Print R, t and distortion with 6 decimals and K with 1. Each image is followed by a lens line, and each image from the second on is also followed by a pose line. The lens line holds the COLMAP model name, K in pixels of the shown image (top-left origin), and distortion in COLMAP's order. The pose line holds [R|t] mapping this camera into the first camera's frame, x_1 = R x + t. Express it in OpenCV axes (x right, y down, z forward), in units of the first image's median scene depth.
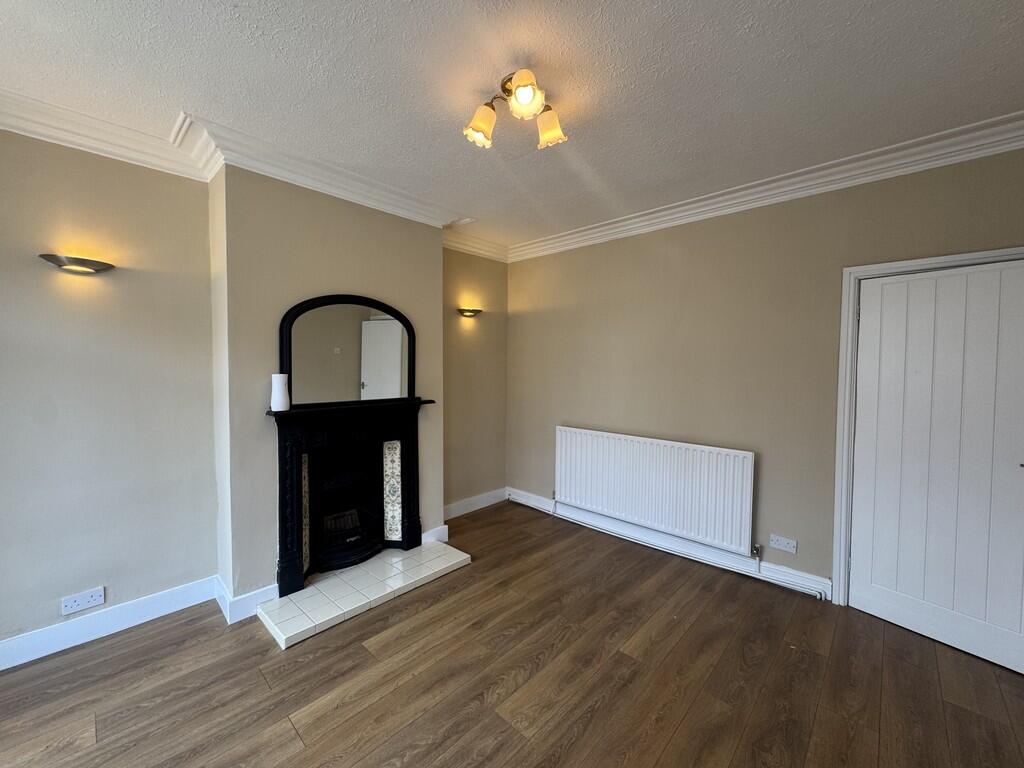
lens RADIAL K [[409.9, 0, 512.0], [0, 409.9, 381.2], [0, 0, 1]] dist [0.001602, 0.000349]
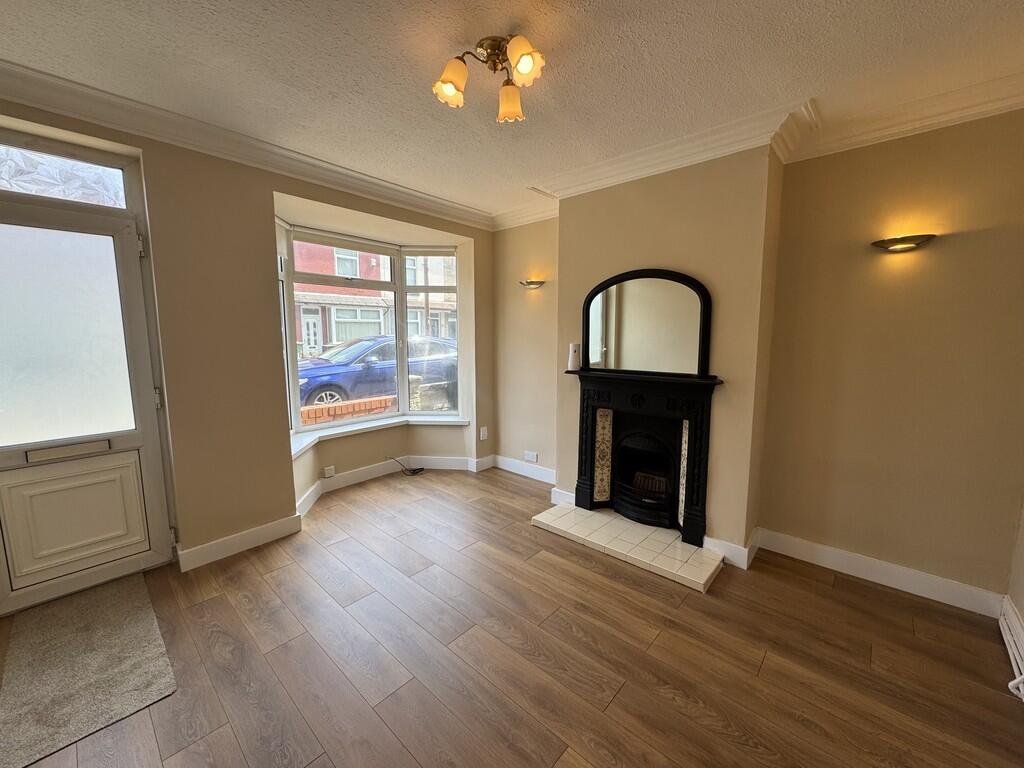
lens RADIAL K [[409.9, 0, 512.0], [0, 409.9, 381.2], [0, 0, 1]] dist [0.001602, 0.000349]
pose [[0.020976, 0.109029, -0.993817, 0.749280], [-0.041213, 0.993285, 0.108101, -0.029072], [0.998930, 0.038691, 0.025328, 0.728112]]
